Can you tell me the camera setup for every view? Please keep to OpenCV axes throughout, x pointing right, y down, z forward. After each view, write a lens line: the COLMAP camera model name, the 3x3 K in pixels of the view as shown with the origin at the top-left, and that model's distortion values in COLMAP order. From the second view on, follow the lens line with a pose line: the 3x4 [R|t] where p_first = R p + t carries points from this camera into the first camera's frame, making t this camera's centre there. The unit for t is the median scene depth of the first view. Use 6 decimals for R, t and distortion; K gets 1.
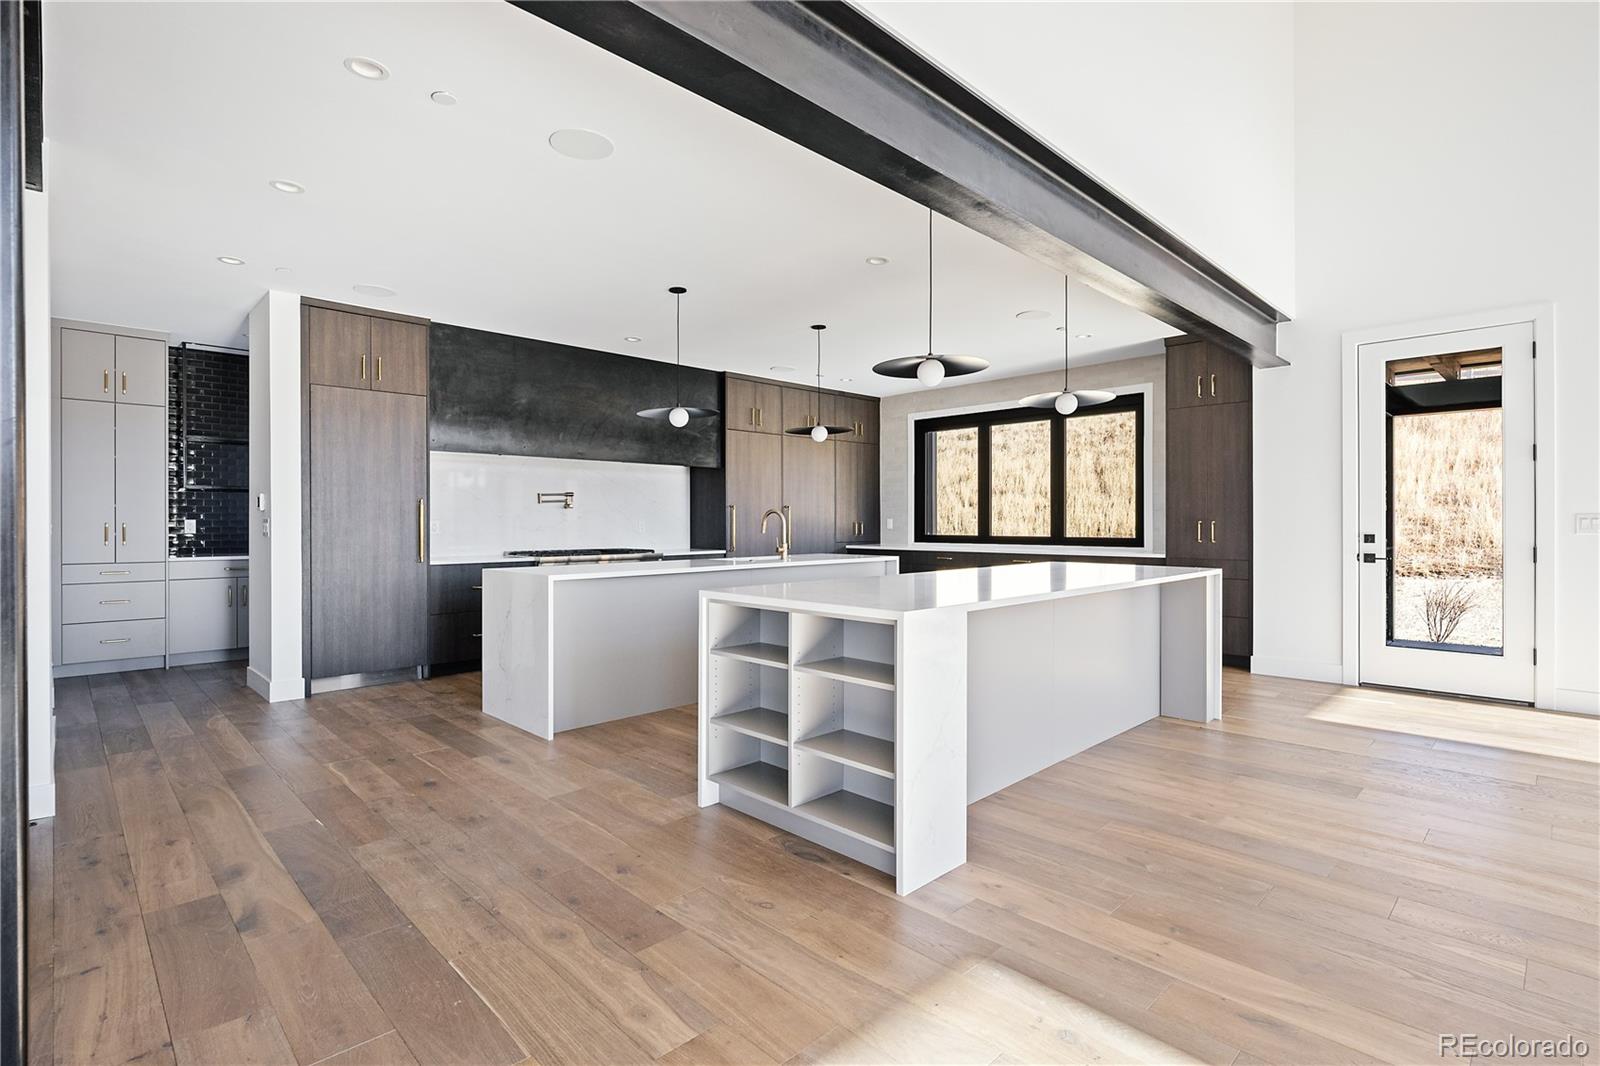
lens RADIAL K [[762.9, 0, 800.3], [0, 762.9, 528.3], [0, 0, 1]] dist [-0.002147, -0.000682]
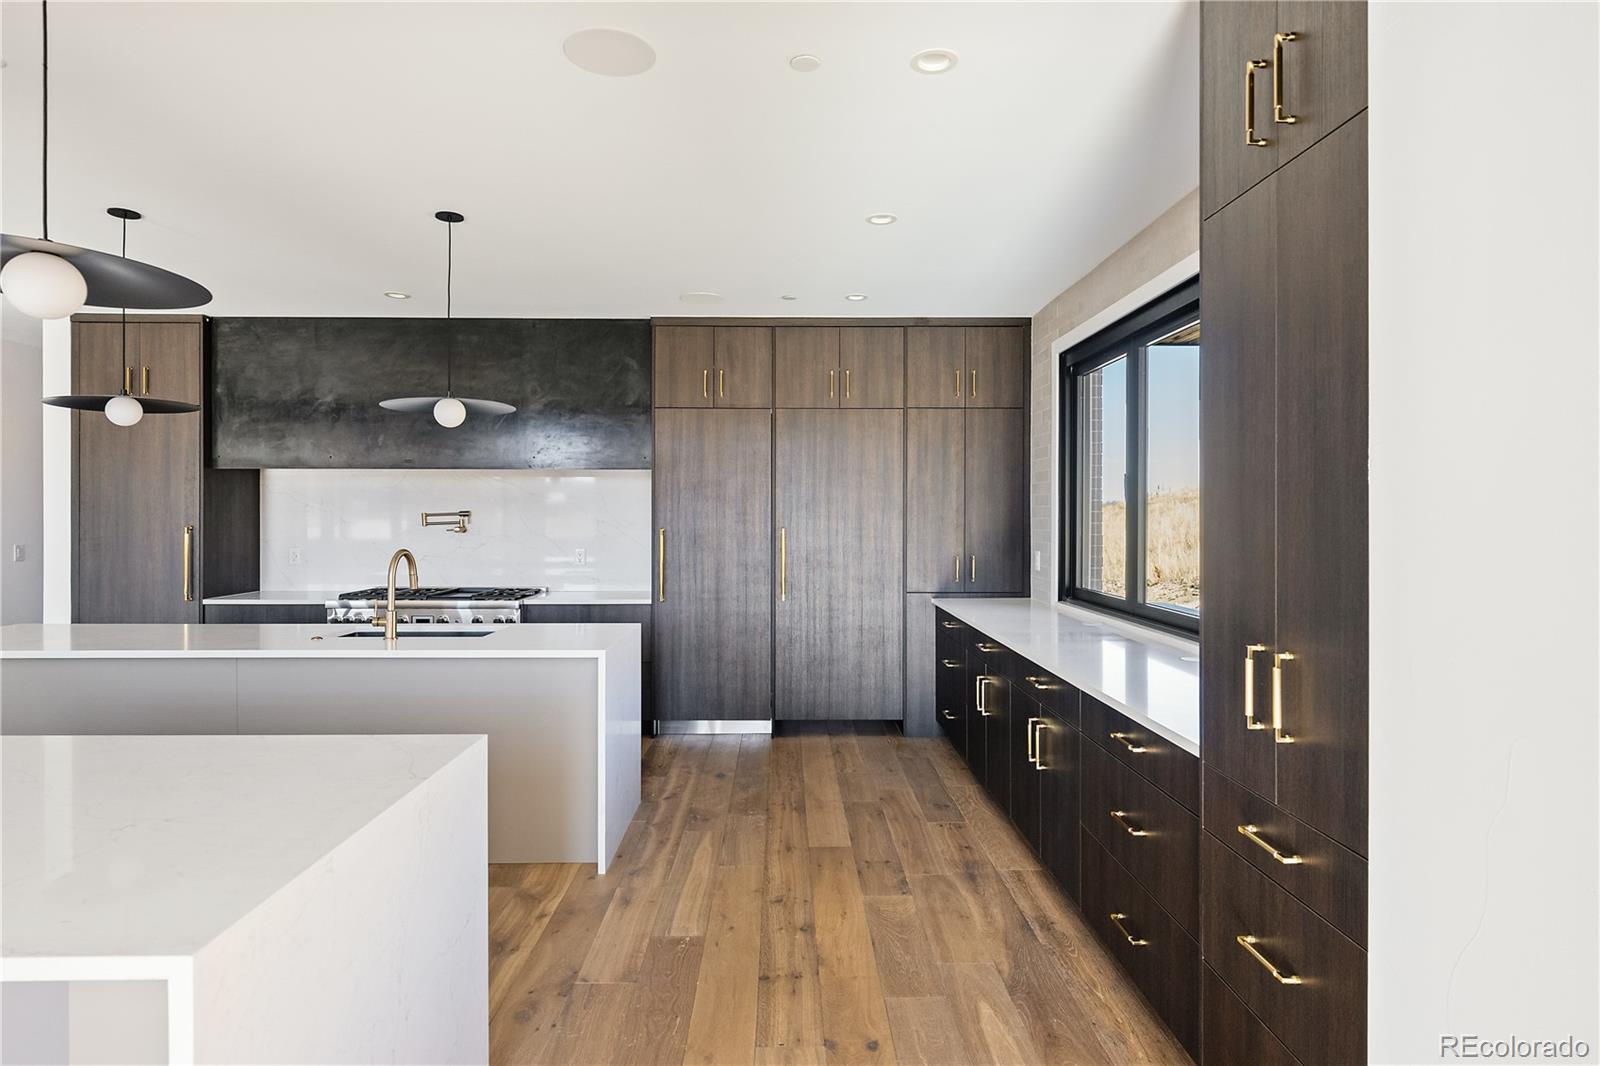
lens RADIAL K [[881.1, 0, 797.6], [0, 881.1, 526.0], [0, 0, 1]] dist [0.001882, 0.000754]
pose [[0.722036, 0.011859, -0.691753, 0.642207], [-0.009645, 0.999928, 0.007076, -0.050123], [0.691788, 0.001563, 0.722099, 0.717739]]
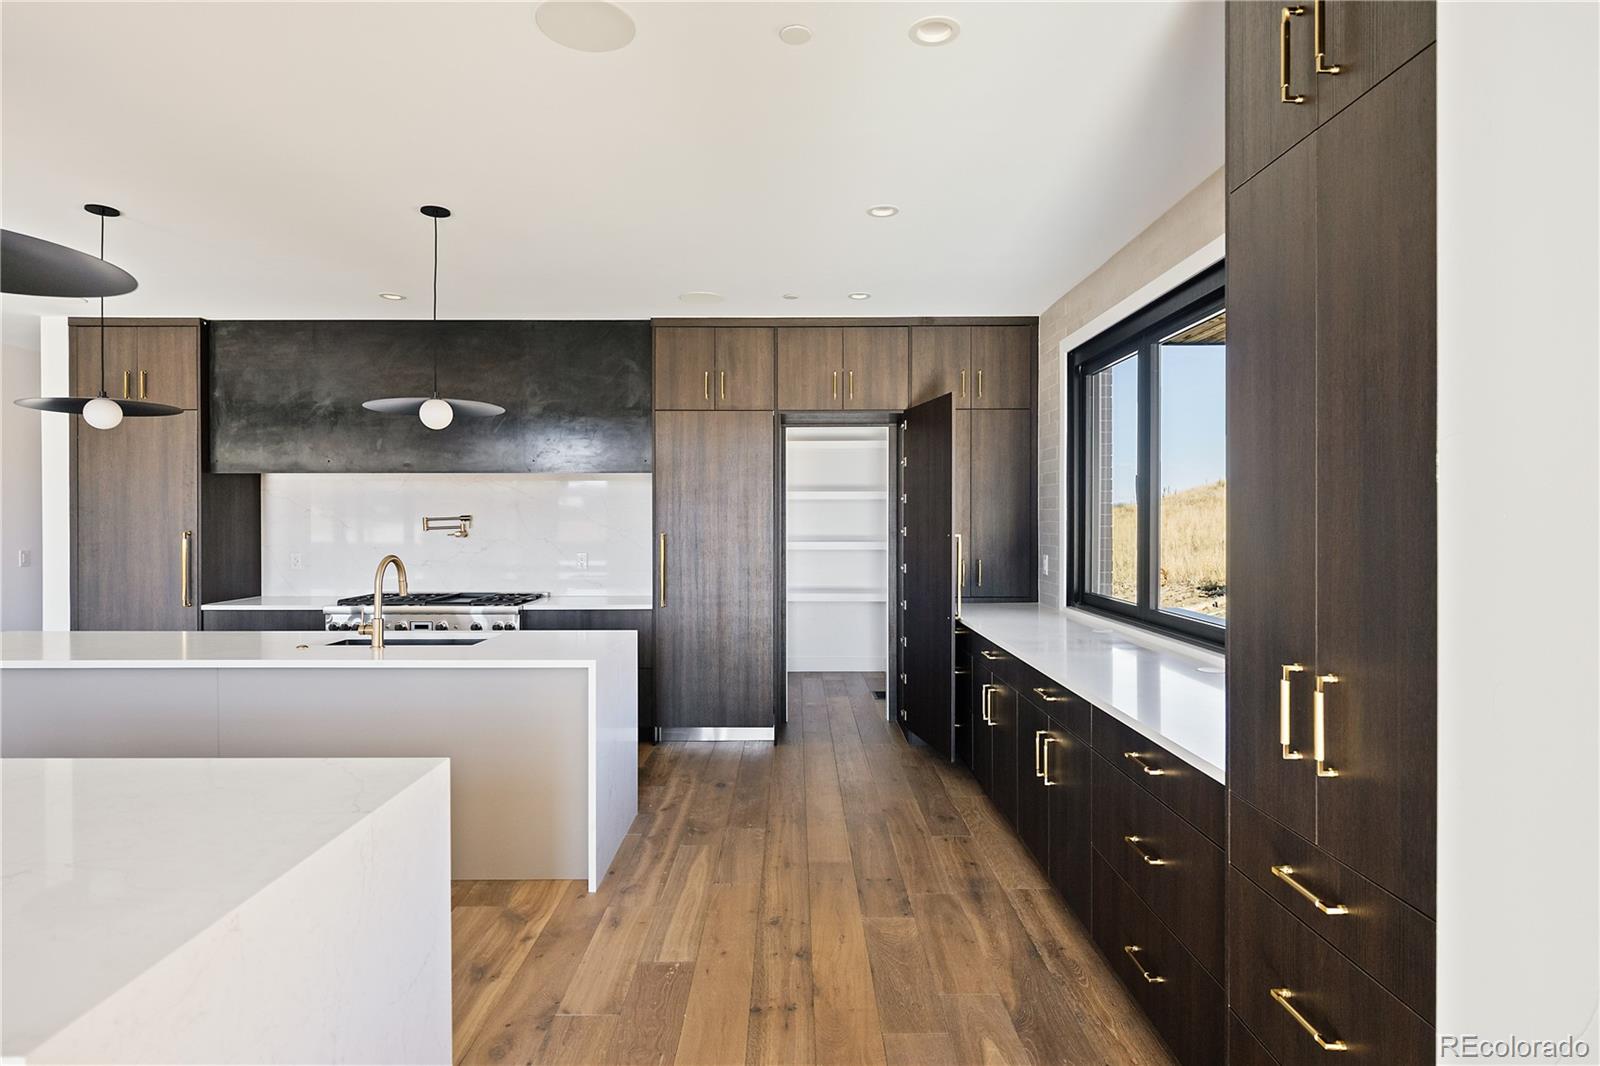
lens RADIAL K [[860.4, 0, 800.0], [0, 860.4, 533.0], [0, 0, 1]] dist [0.000735, -0.000272]
pose [[0.714290, 0.013560, -0.699718, 0.623426], [-0.007217, 0.999902, 0.012011, -0.050928], [0.699812, -0.003529, 0.714318, 0.751135]]
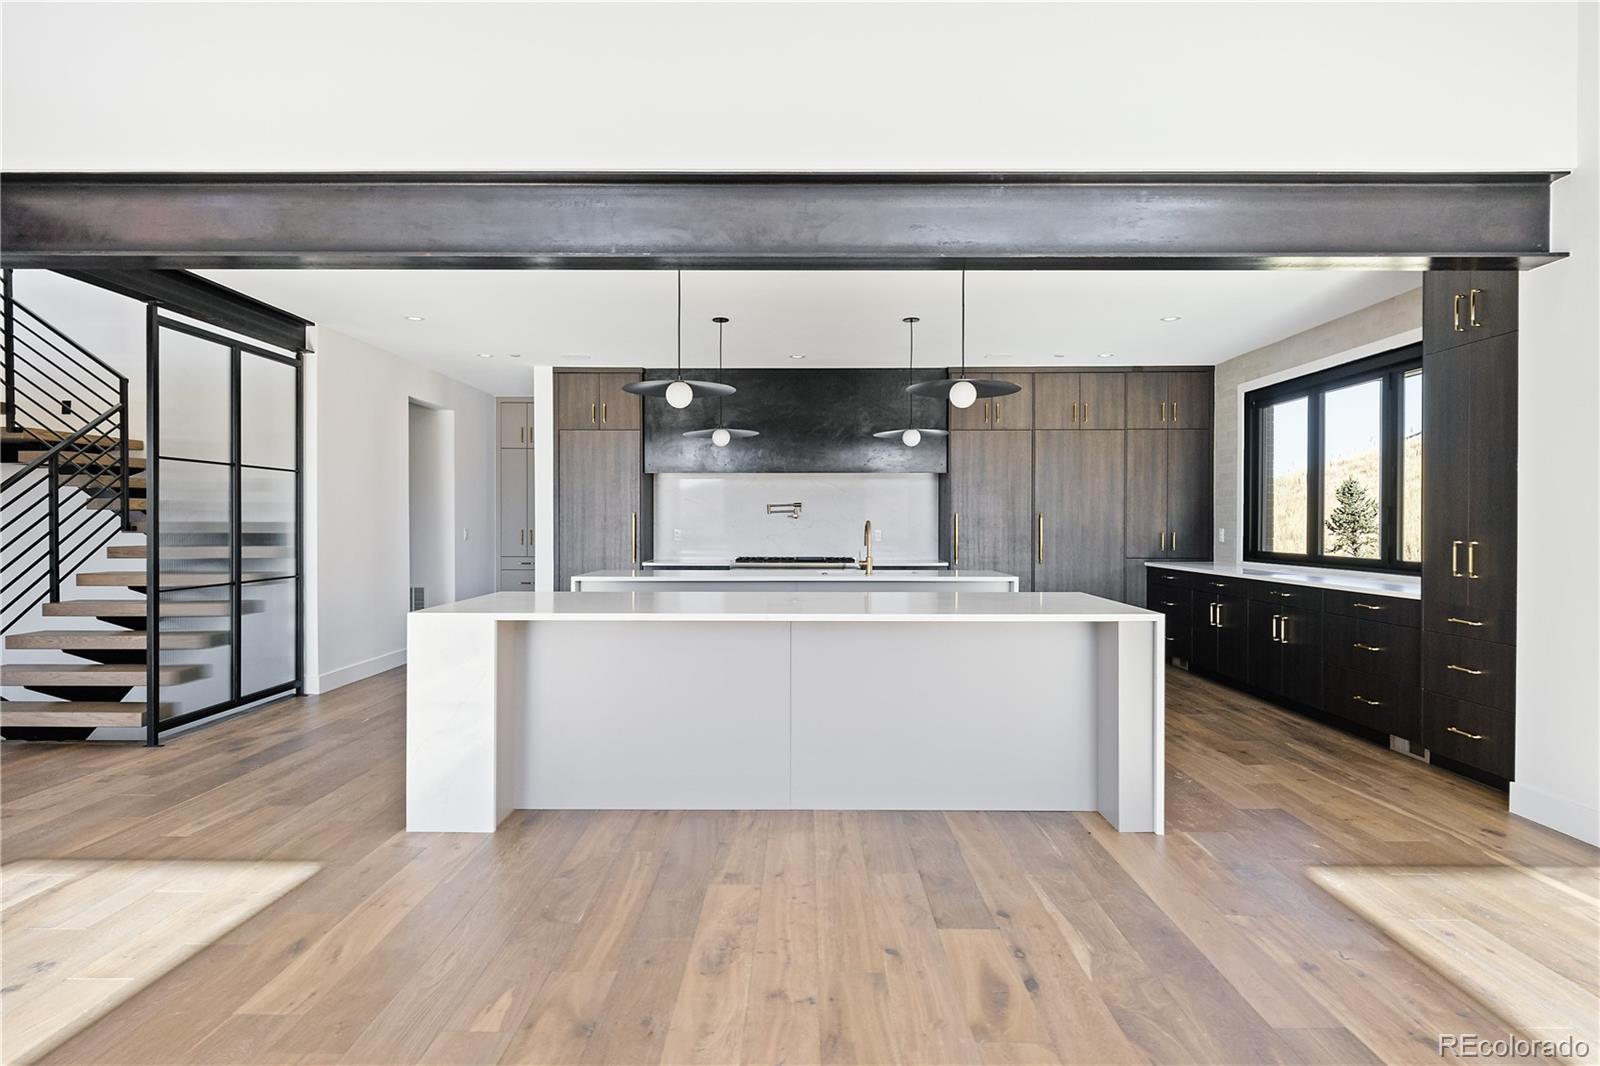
lens RADIAL K [[878.1, 0, 800.0], [0, 878.1, 533.0], [0, 0, 1]] dist [0.001050, 0.000156]
pose [[0.704801, 0.010935, -0.709321, 0.676976], [-0.007801, 0.999940, 0.007664, -0.017630], [0.709362, 0.000132, 0.704844, 0.170358]]
